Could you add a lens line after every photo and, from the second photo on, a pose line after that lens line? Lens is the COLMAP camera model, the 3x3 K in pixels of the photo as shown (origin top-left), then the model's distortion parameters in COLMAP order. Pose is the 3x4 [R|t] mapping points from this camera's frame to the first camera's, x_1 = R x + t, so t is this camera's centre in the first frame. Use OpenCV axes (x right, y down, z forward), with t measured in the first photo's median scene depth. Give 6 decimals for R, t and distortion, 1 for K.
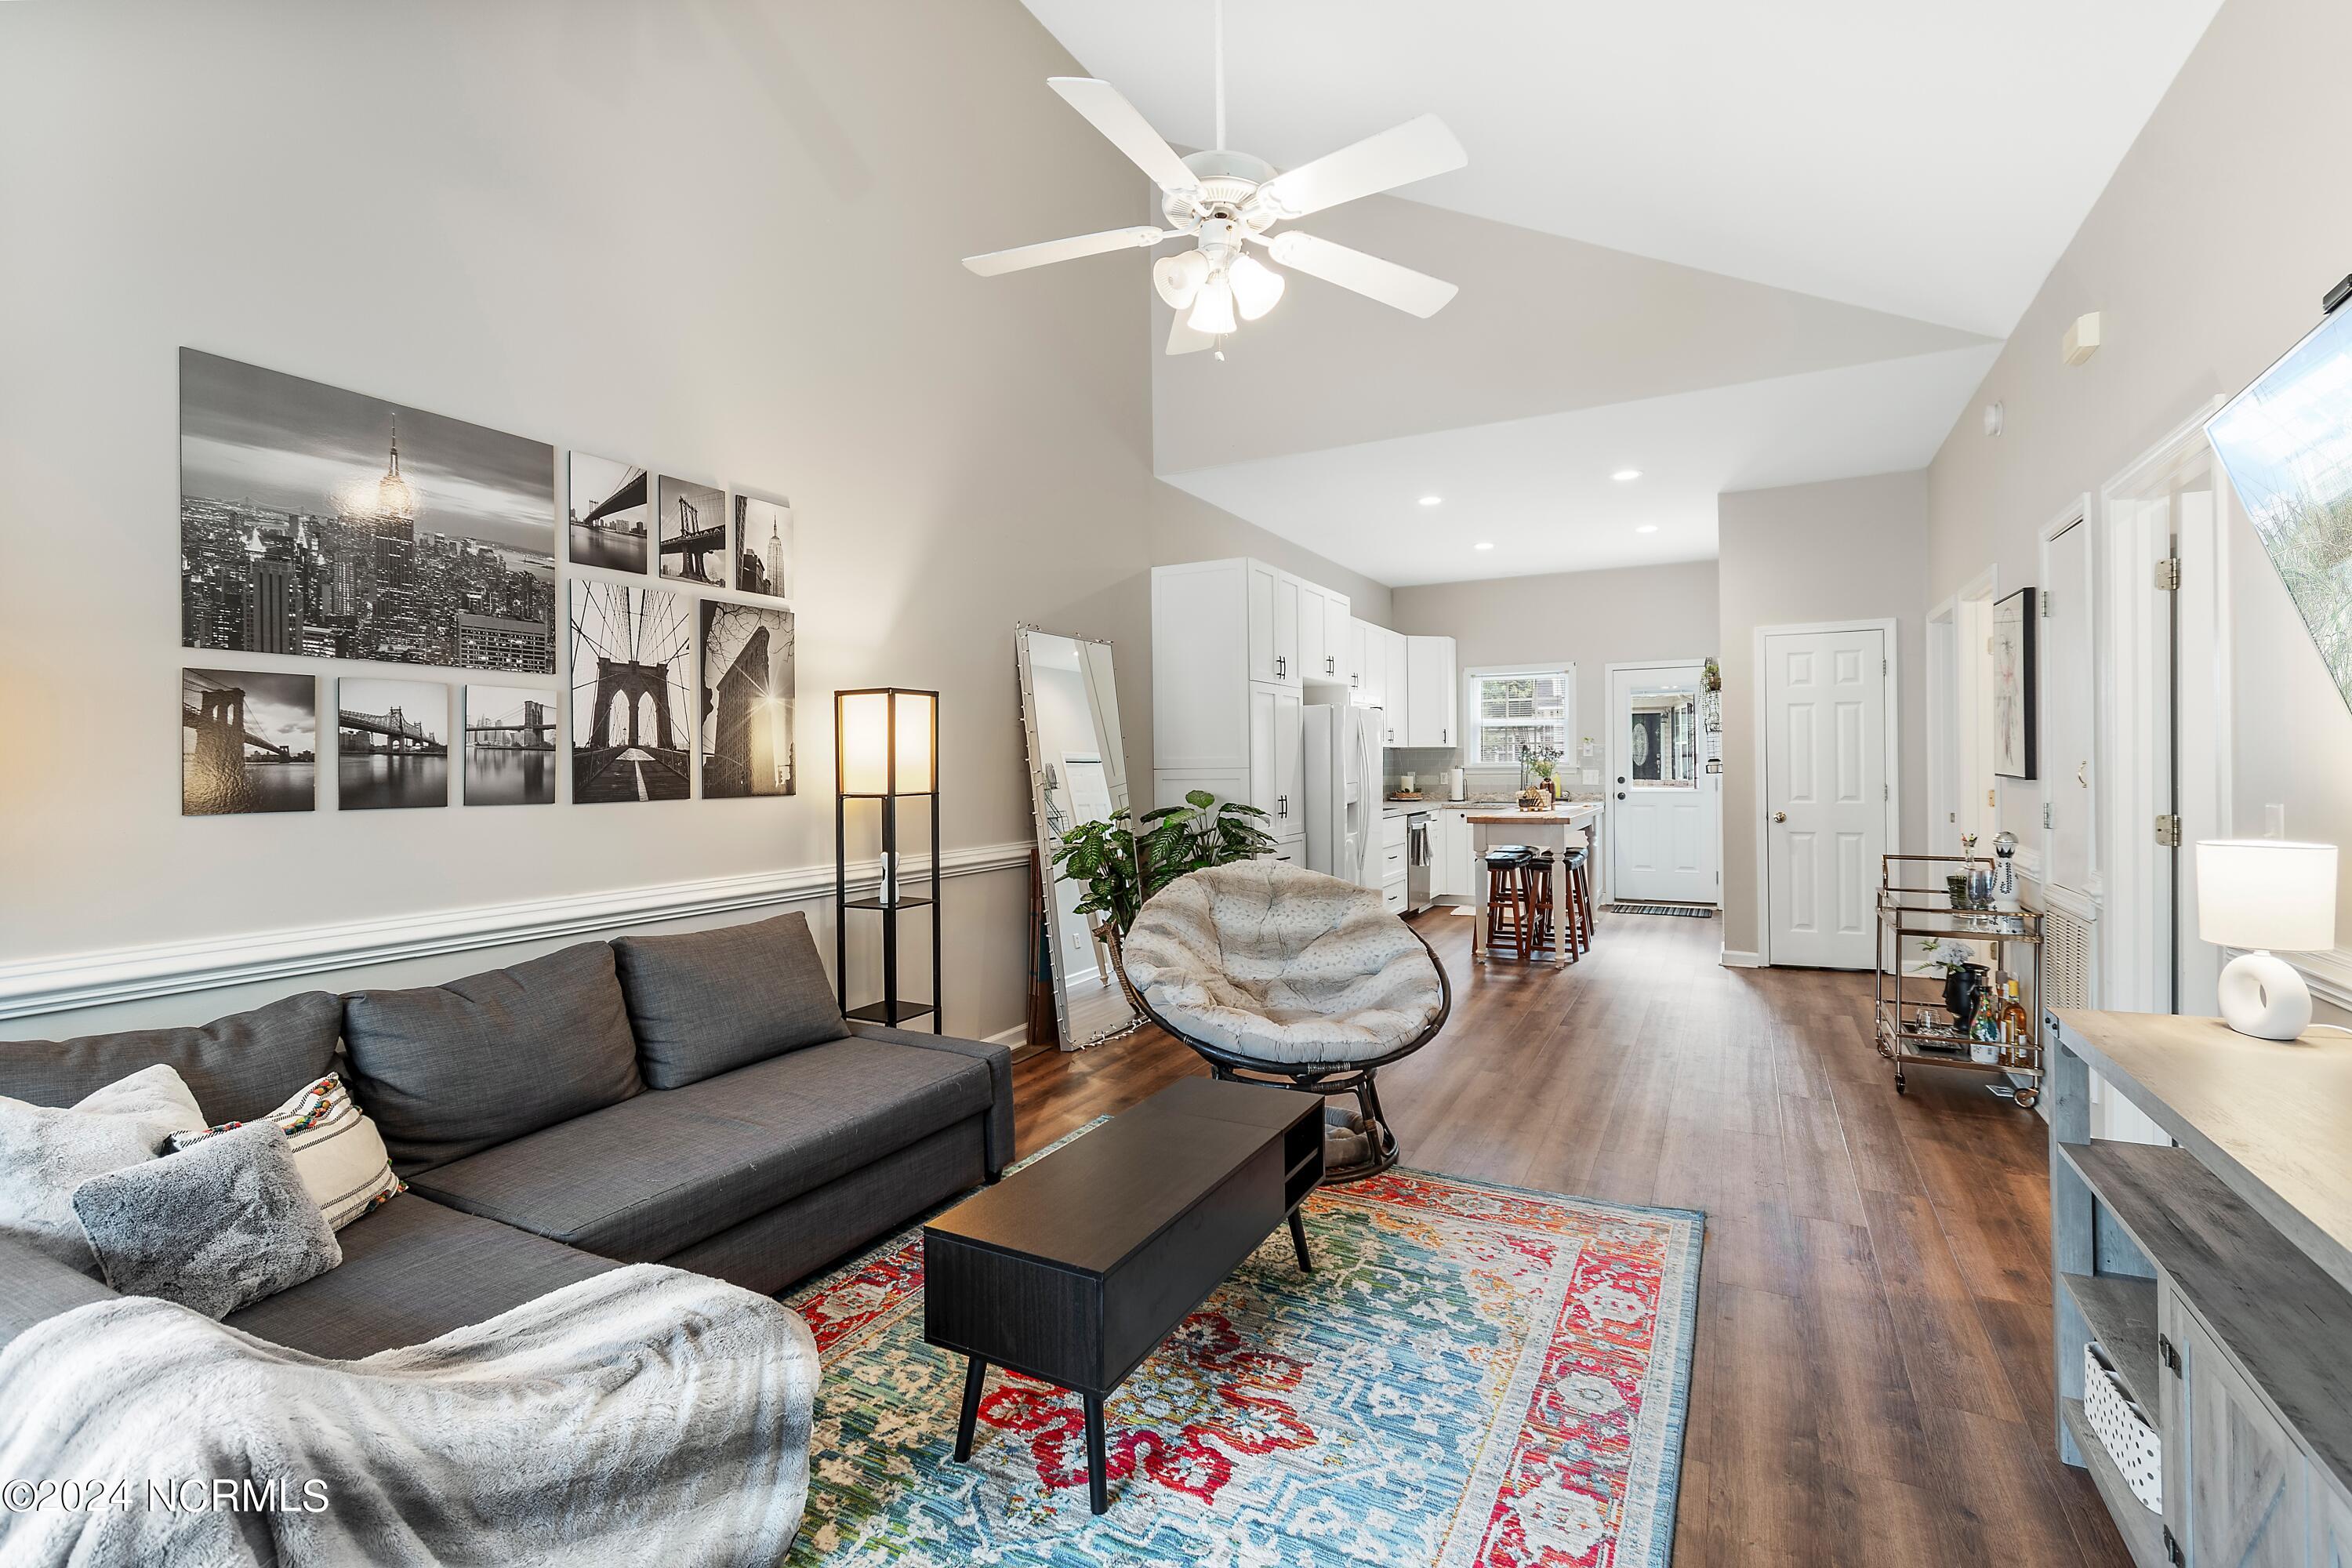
lens RADIAL K [[1043.5, 0, 1175.0], [0, 1043.5, 774.9], [0, 0, 1]] dist [0.000021, -0.000006]
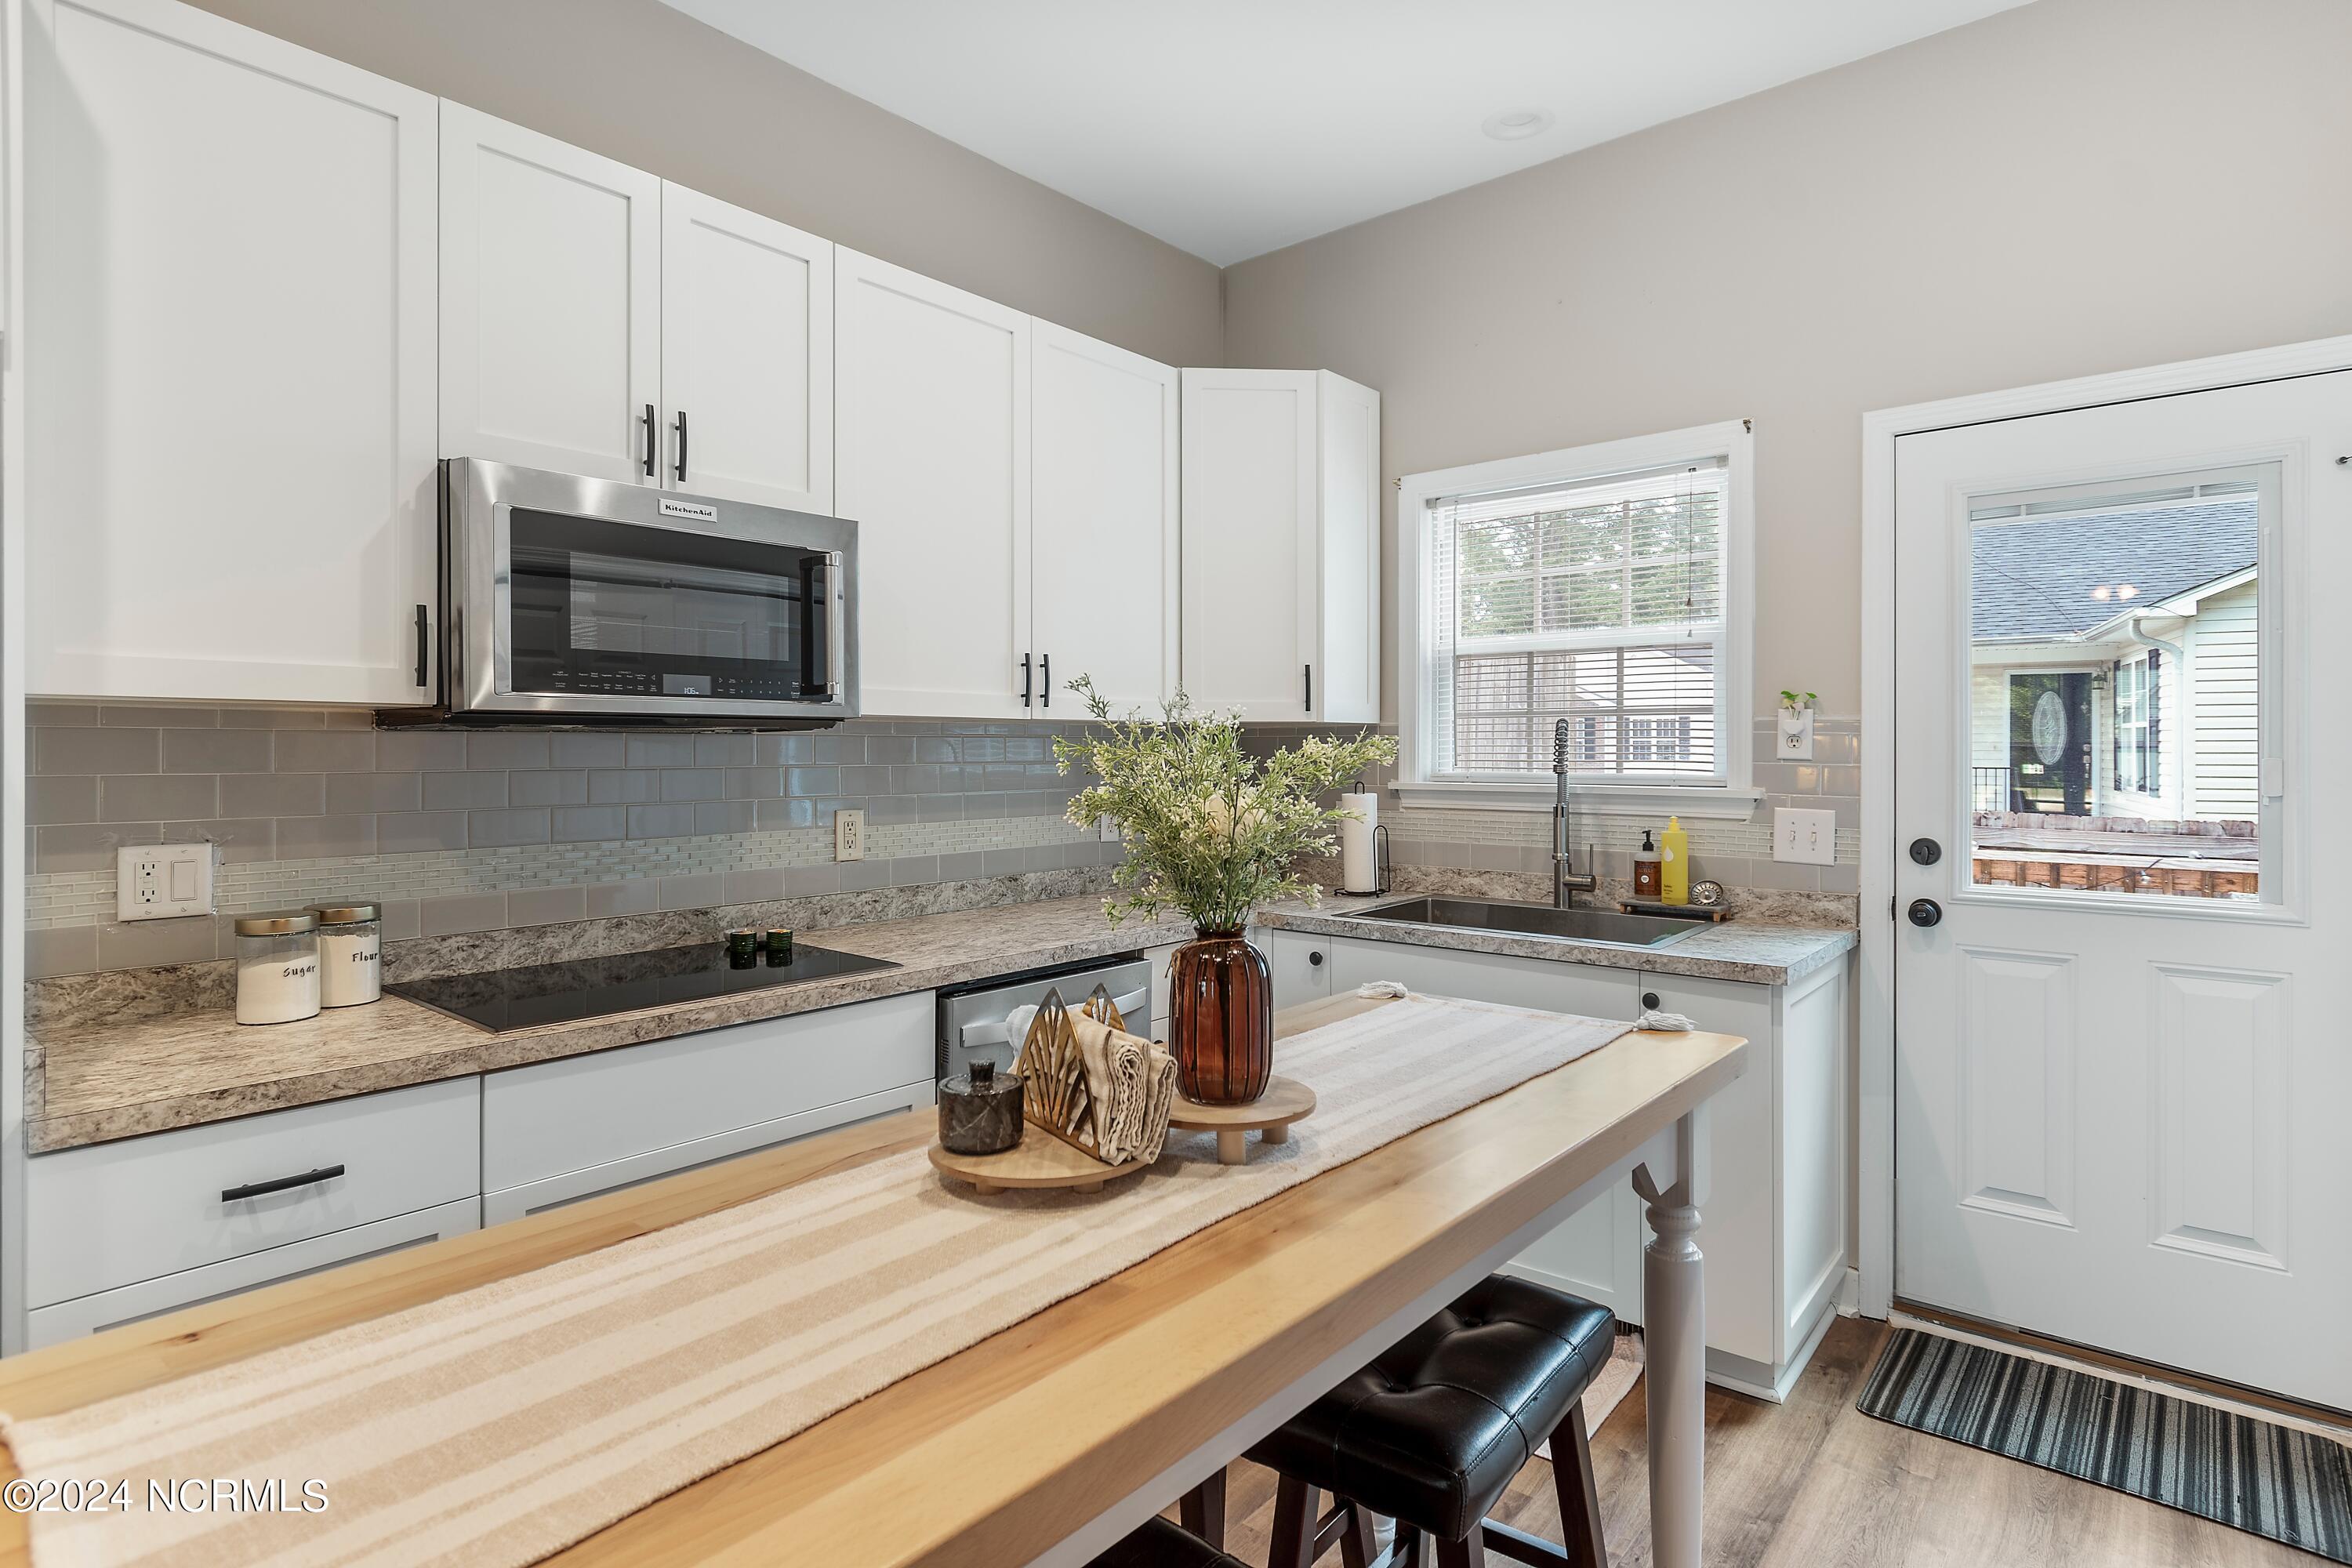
lens RADIAL K [[1221.6, 0, 1200.6], [0, 1221.6, 746.4], [0, 0, 1]] dist [0.001912, 0.000167]
pose [[0.981346, 0.014410, -0.191707, 0.299091], [-0.015657, 0.999865, -0.004992, -0.016811], [0.191609, 0.007901, 0.981440, 0.644517]]
